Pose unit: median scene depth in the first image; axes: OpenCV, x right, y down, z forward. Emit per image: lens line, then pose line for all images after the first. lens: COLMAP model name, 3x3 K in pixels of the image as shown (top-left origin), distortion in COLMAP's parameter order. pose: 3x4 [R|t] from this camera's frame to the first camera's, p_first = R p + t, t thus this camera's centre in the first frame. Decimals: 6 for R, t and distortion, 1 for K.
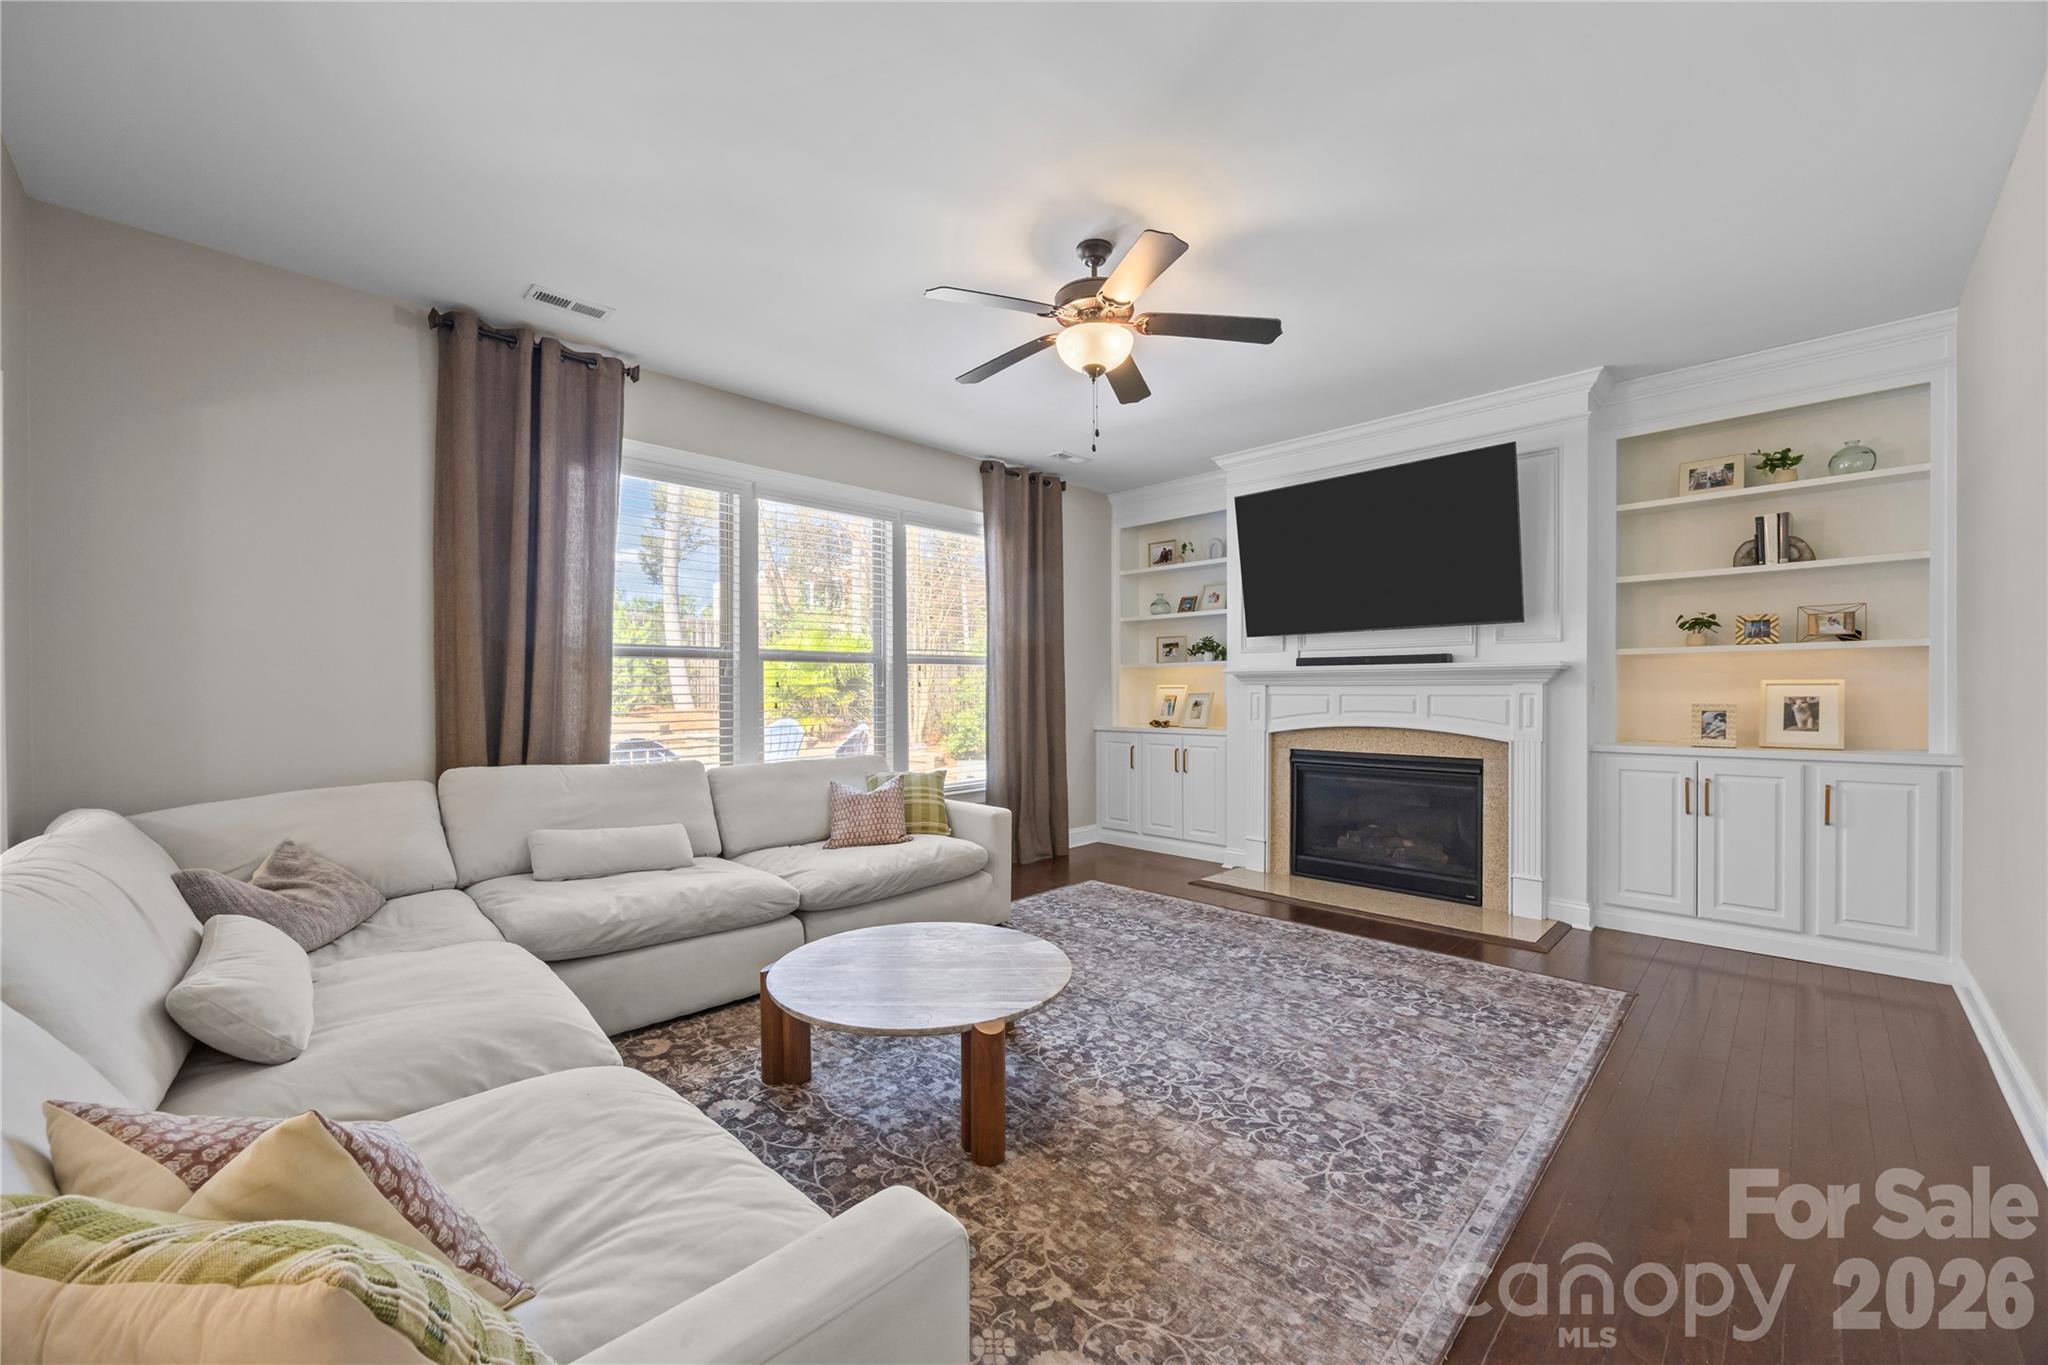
lens RADIAL K [[786.9, 0, 1029.5], [0, 786.9, 673.3], [0, 0, 1]] dist [-0.003607, -0.000069]
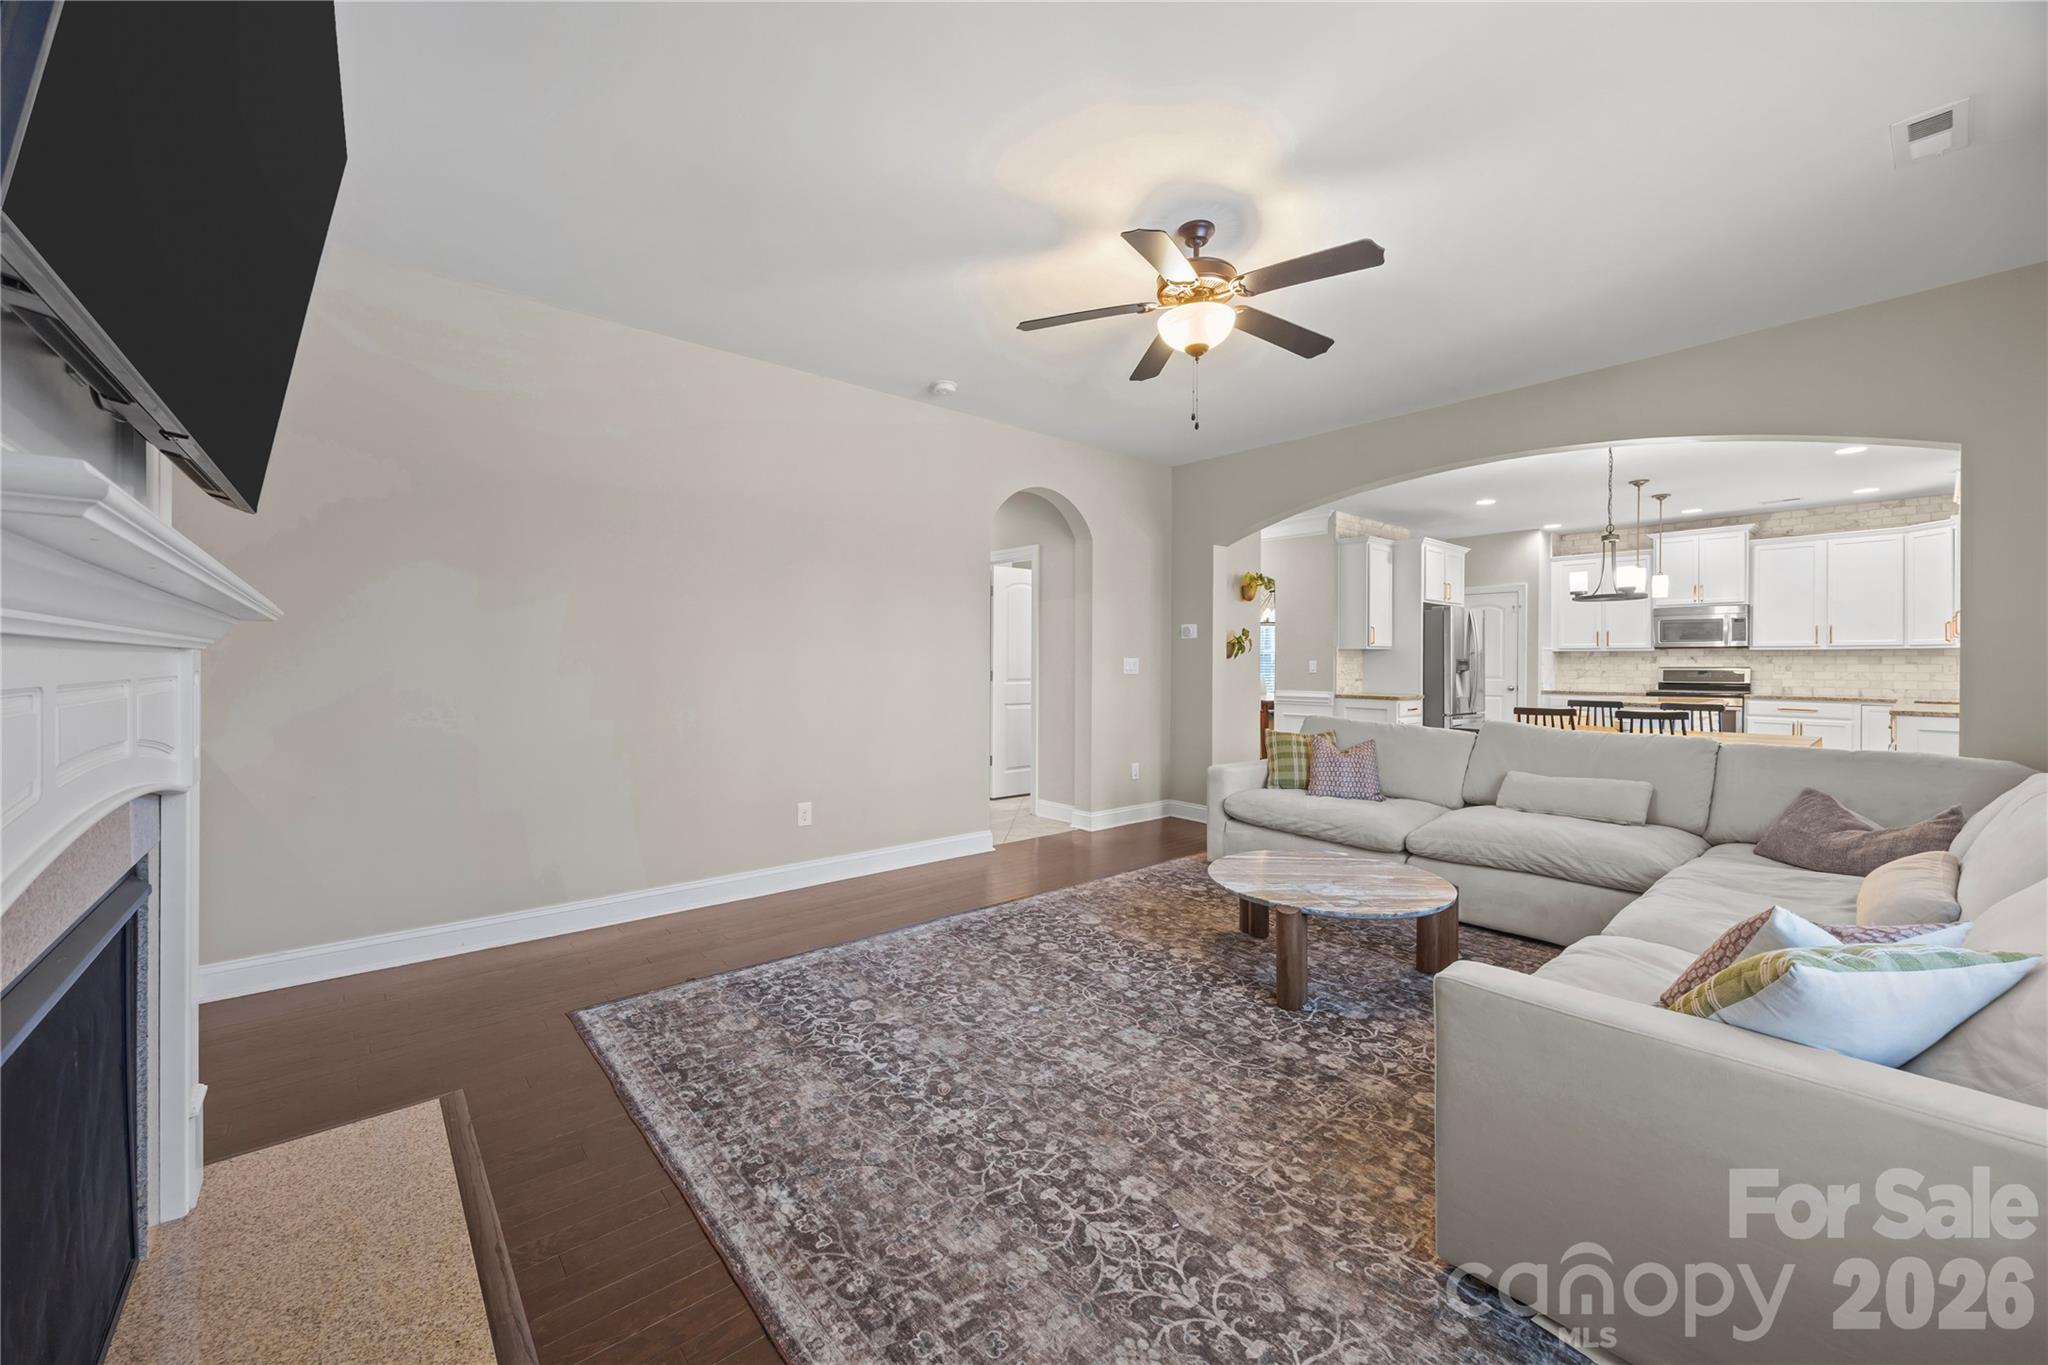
lens RADIAL K [[786.9, 0, 1029.5], [0, 786.9, 673.3], [0, 0, 1]] dist [-0.003607, -0.000069]
pose [[-0.996306, -0.002527, 0.085839, 0.212470], [-0.003318, 0.999953, -0.009074, 0.042345], [-0.085812, -0.009325, -0.996268, 2.066247]]
